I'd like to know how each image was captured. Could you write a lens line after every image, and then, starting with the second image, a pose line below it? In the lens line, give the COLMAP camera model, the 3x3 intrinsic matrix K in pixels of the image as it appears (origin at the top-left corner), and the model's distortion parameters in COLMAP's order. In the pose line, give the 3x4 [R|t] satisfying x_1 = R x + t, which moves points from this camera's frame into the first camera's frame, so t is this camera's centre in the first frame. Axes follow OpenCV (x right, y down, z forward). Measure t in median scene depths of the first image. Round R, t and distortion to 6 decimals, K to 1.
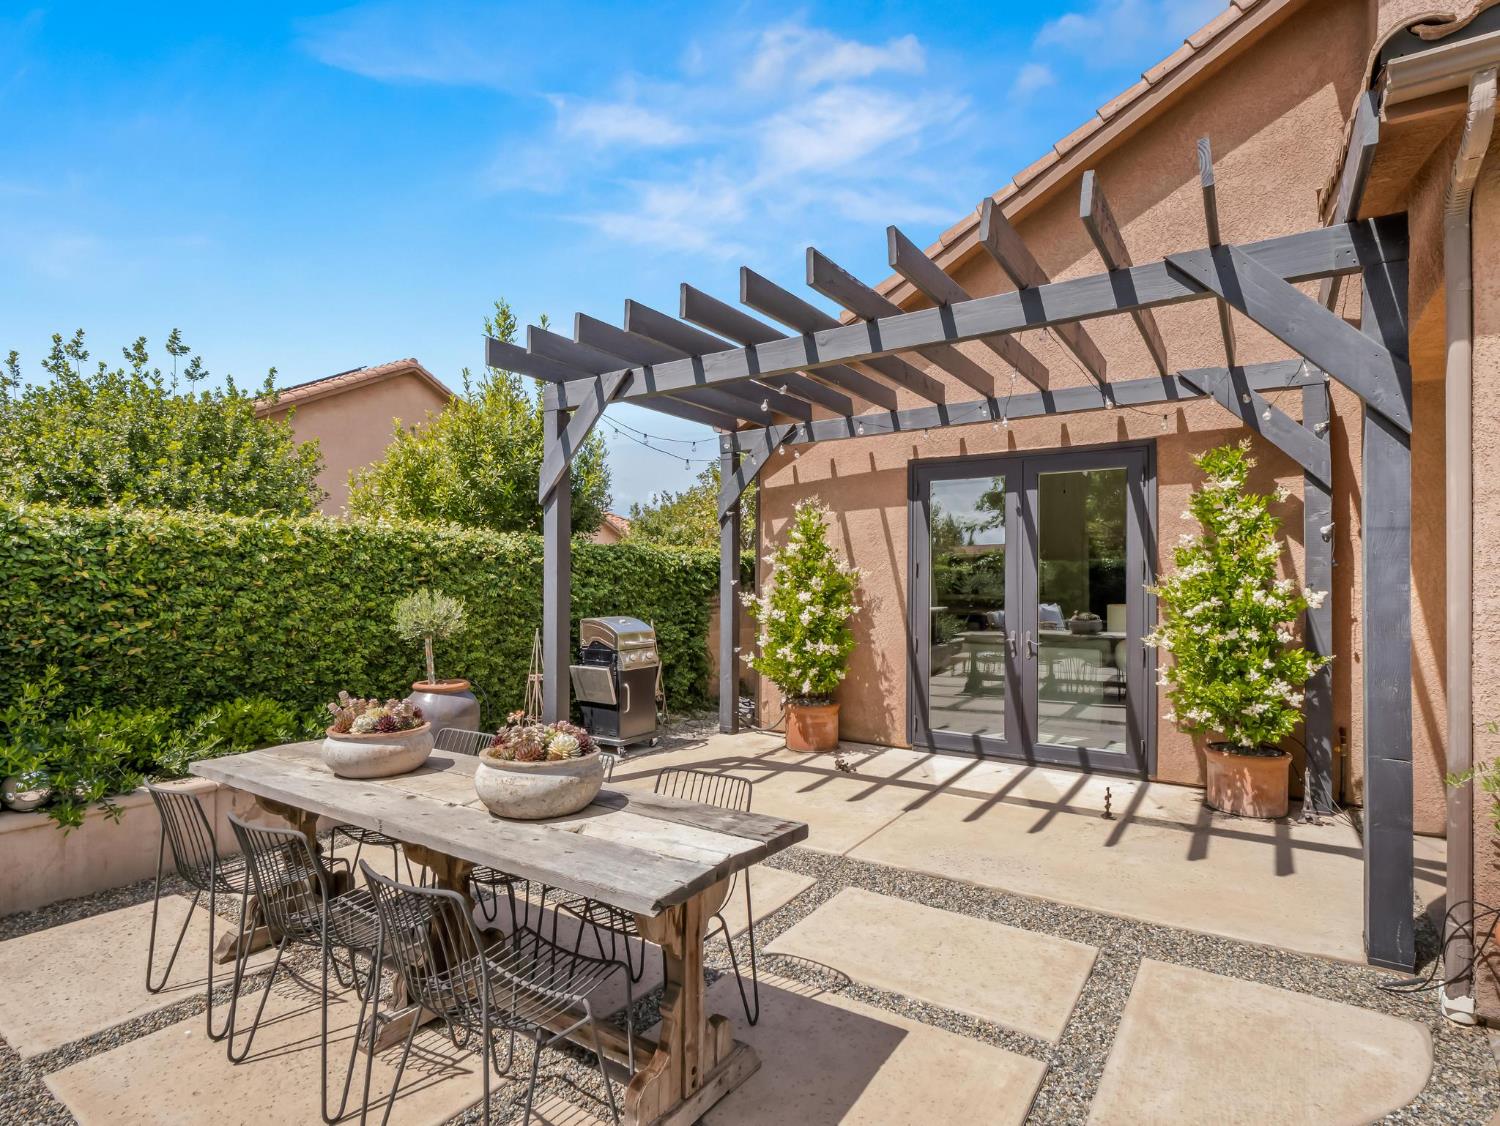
lens RADIAL K [[780.9, 0, 746.0], [0, 780.9, 575.7], [0, 0, 1]] dist [0.028183, -0.029972]
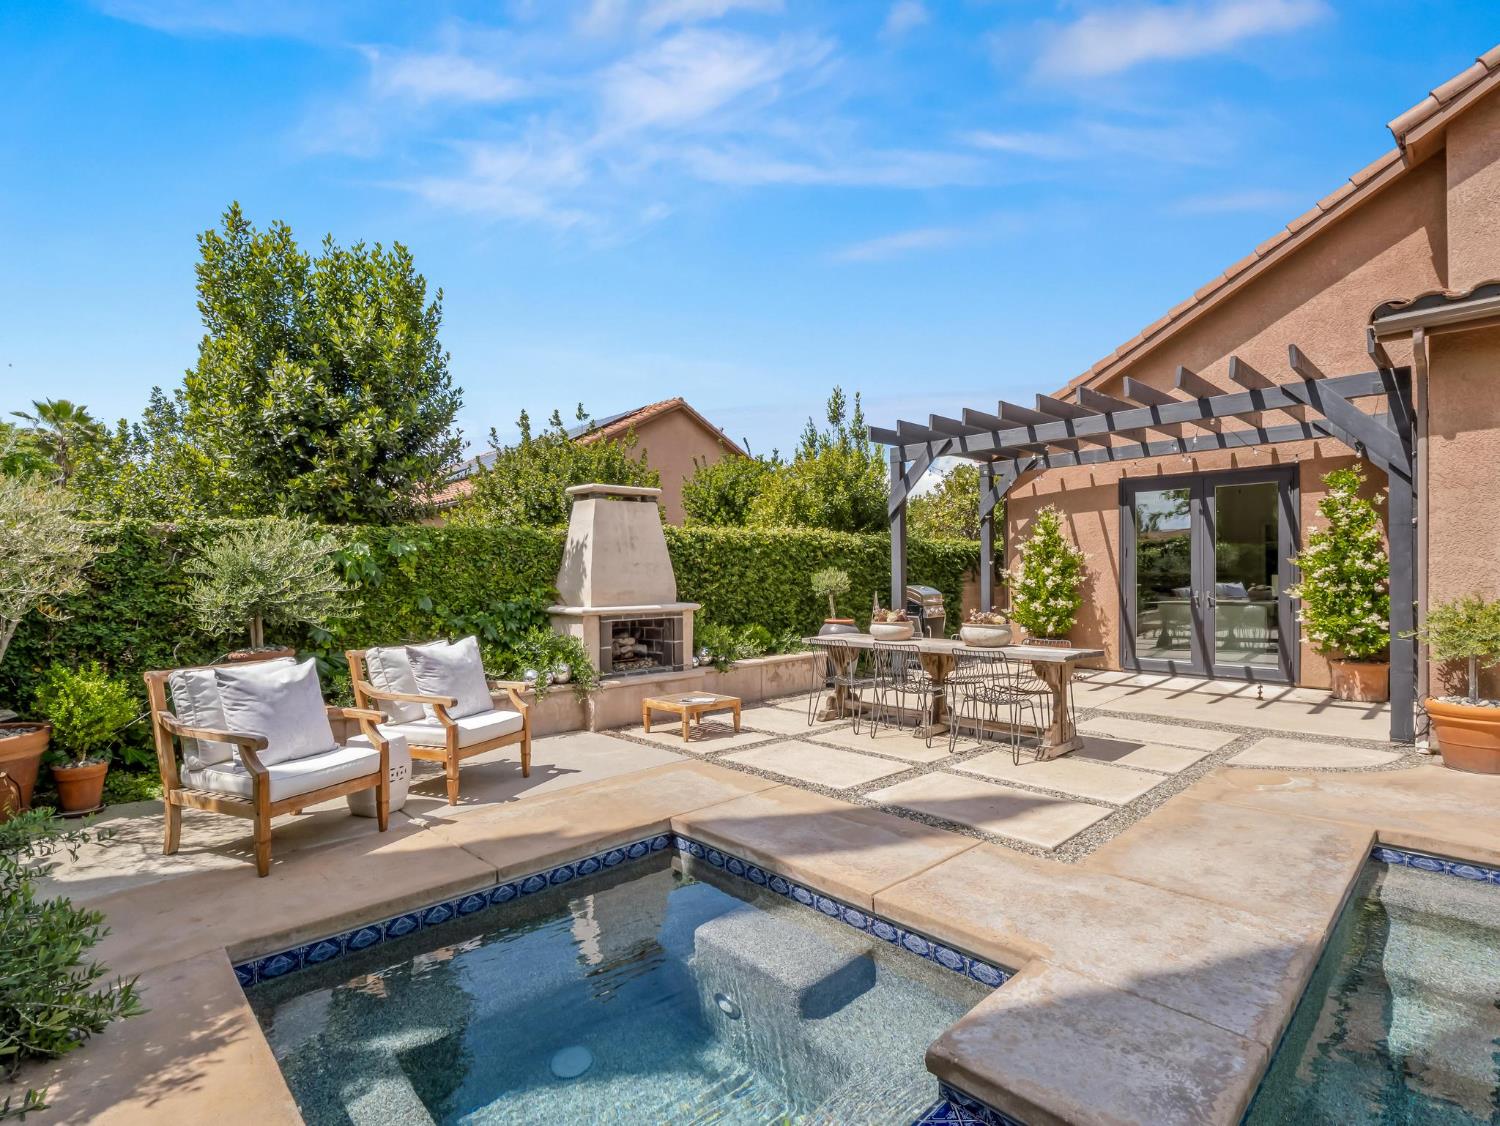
lens RADIAL K [[739.7, 0, 743.7], [0, 739.7, 575.9], [0, 0, 1]] dist [0.000551, -0.008331]
pose [[0.974637, -0.010696, -0.223535, -0.191722], [0.013657, 0.999838, 0.011703, 0.012727], [0.223374, -0.014459, 0.974626, -0.582530]]
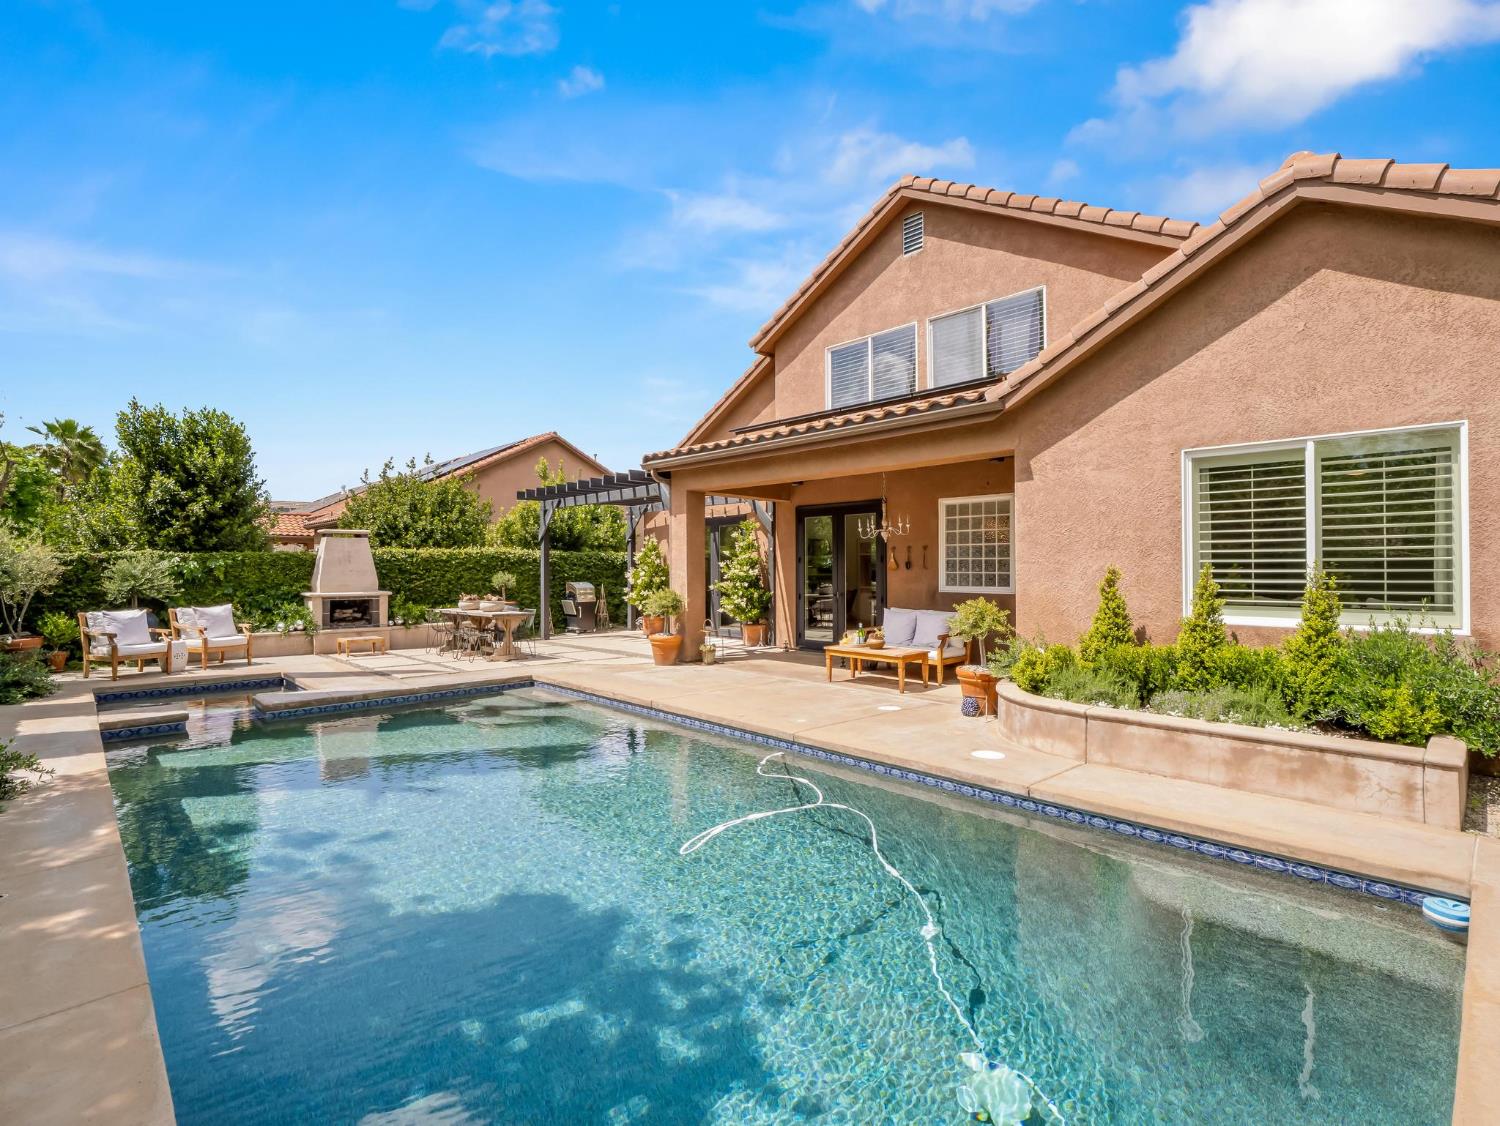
lens RADIAL K [[717.1, 0, 746.4], [0, 717.1, 556.3], [0, 0, 1]] dist [-0.022097, 0.000516]
pose [[0.978996, -0.011851, -0.203535, 0.935434], [0.010218, 0.999907, -0.009071, -0.005429], [0.203623, 0.006801, 0.979026, -1.313202]]
